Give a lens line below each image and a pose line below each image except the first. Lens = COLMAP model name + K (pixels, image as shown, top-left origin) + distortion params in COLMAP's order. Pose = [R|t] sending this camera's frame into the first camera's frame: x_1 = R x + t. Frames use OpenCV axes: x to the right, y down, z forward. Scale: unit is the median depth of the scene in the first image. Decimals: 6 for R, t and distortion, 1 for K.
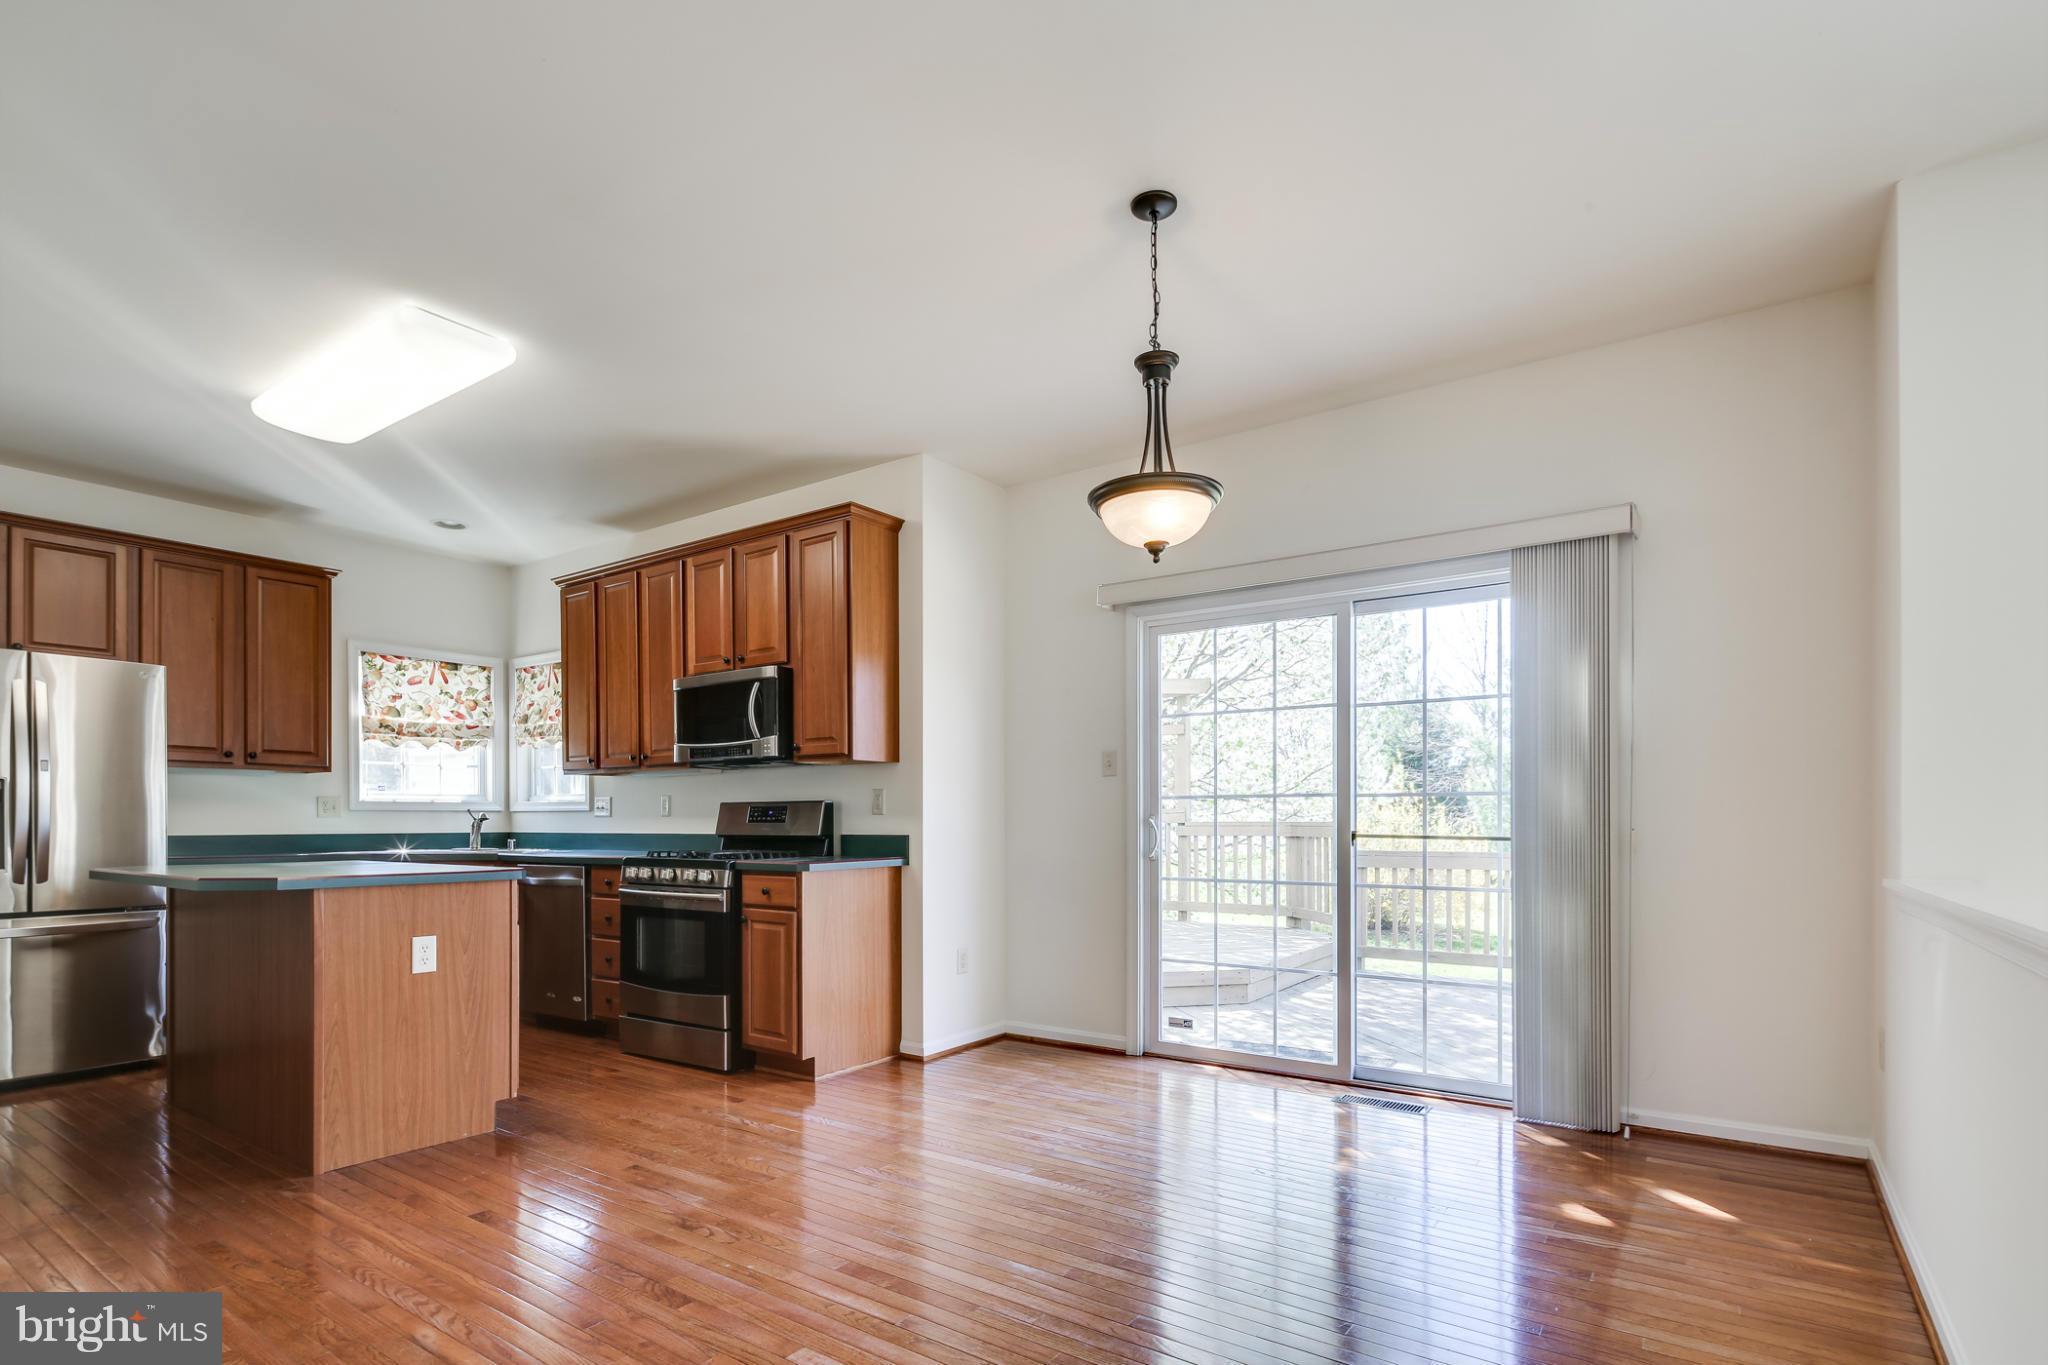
lens RADIAL K [[1010.1, 0, 1037.3], [0, 1010.1, 821.4], [0, 0, 1]] dist [0.005208, -0.002985]
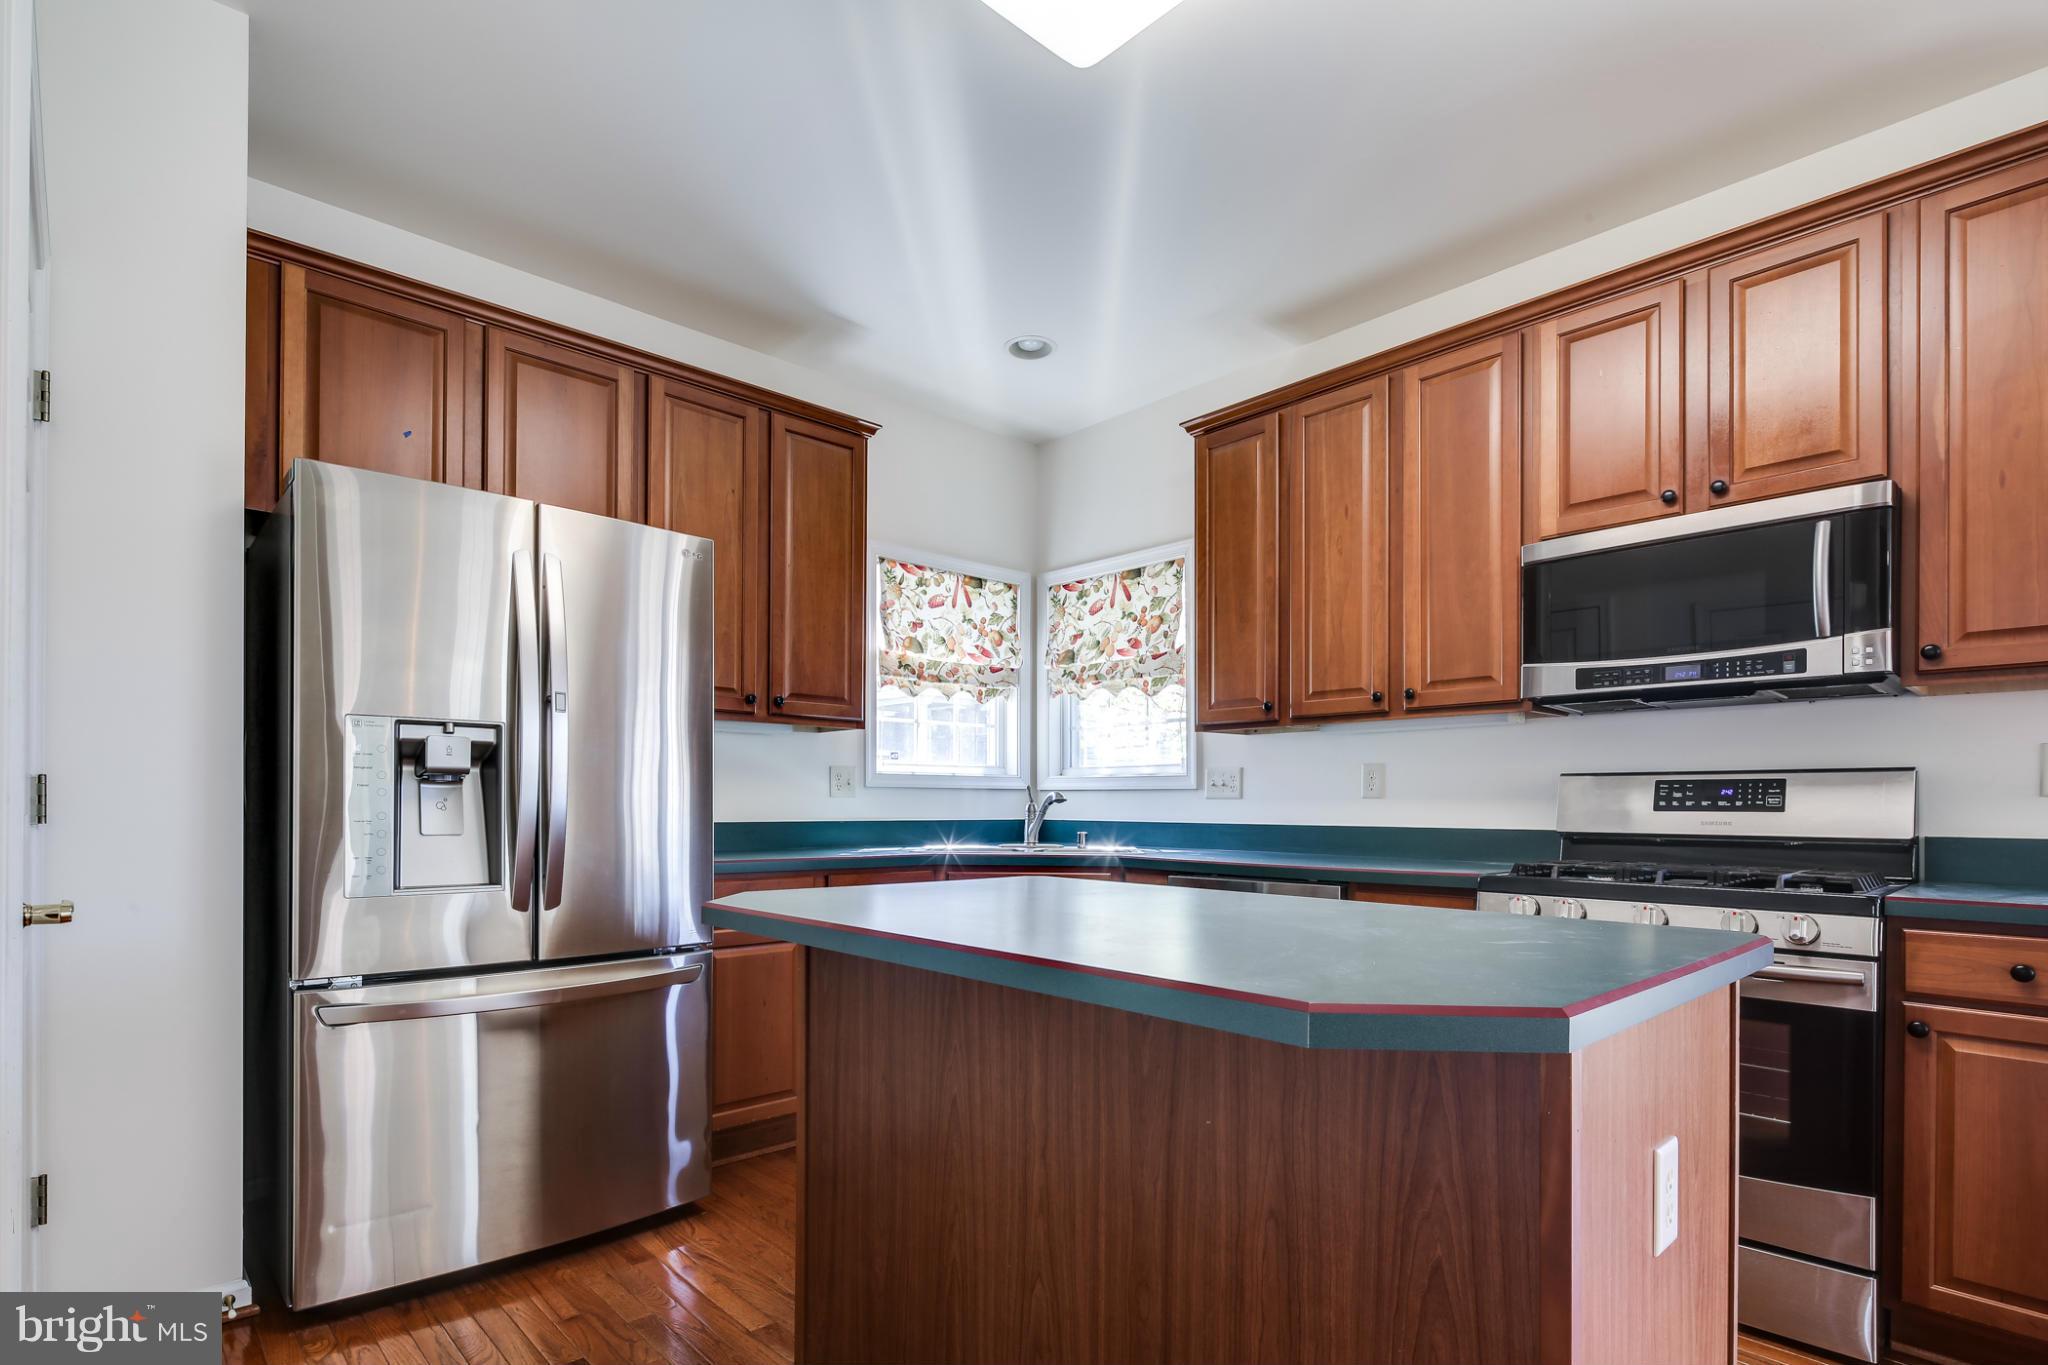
lens RADIAL K [[1010.1, 0, 1045.9], [0, 1010.1, 802.7], [0, 0, 1]] dist [0.005208, -0.002985]
pose [[0.979501, 0.005134, -0.201373, -0.422013], [-0.005405, 0.999985, -0.000797, -0.000484], [0.201366, 0.001869, 0.979514, 0.351977]]
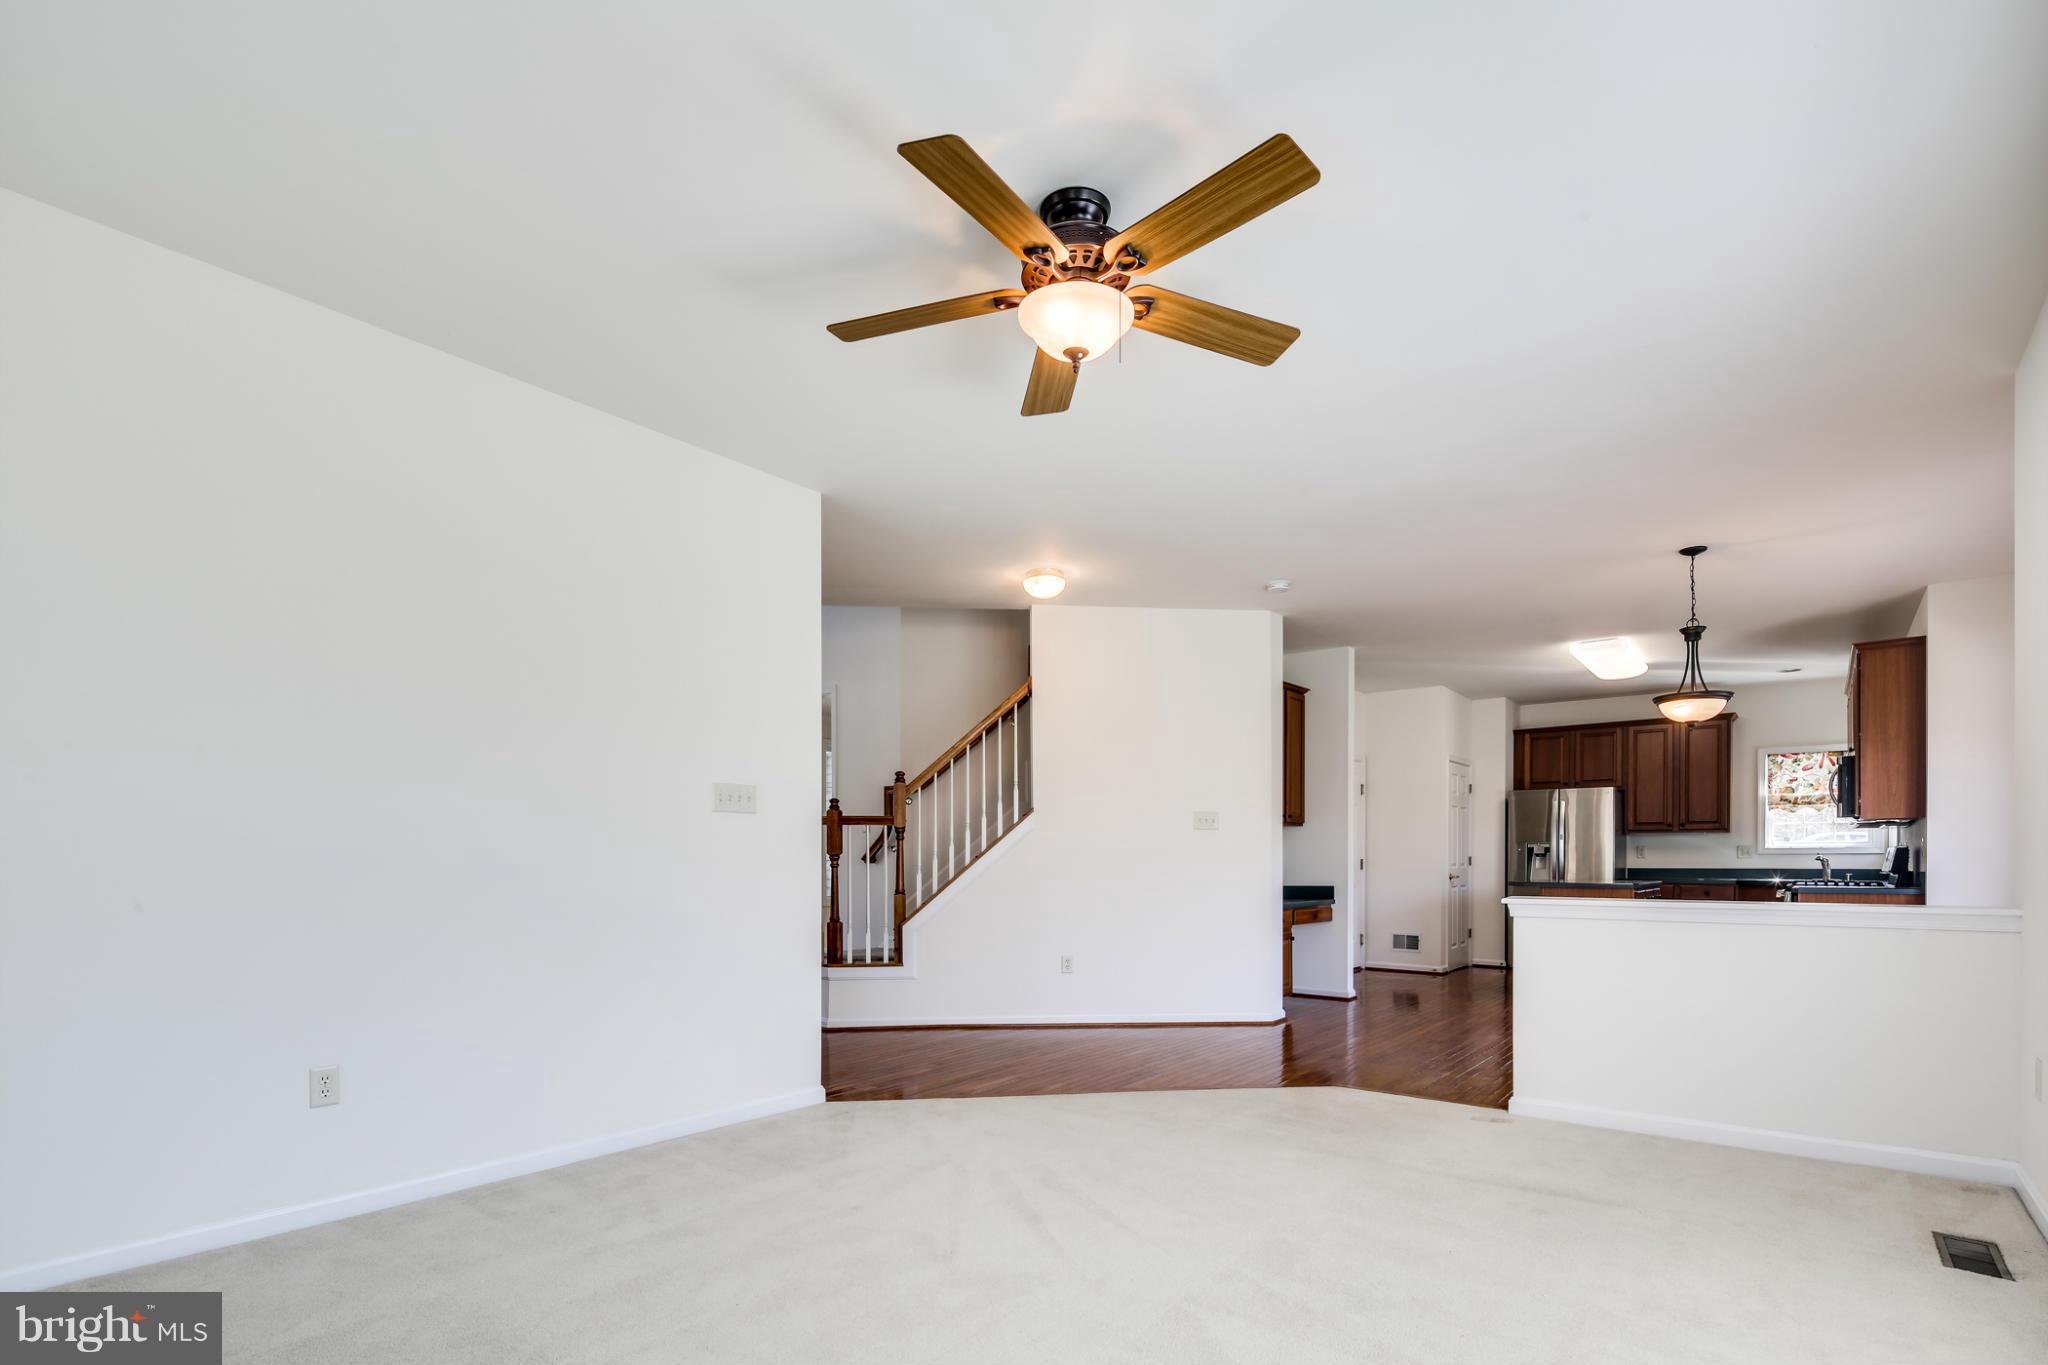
lens RADIAL K [[989.1, 0, 993.8], [0, 989.1, 867.4], [0, 0, 1]] dist [-0.004438, -0.001138]
pose [[-0.077334, 0.006670, -0.996983, 0.988812], [-0.001140, 0.999976, 0.006778, 0.000758], [0.997005, 0.001661, -0.077324, -0.097118]]
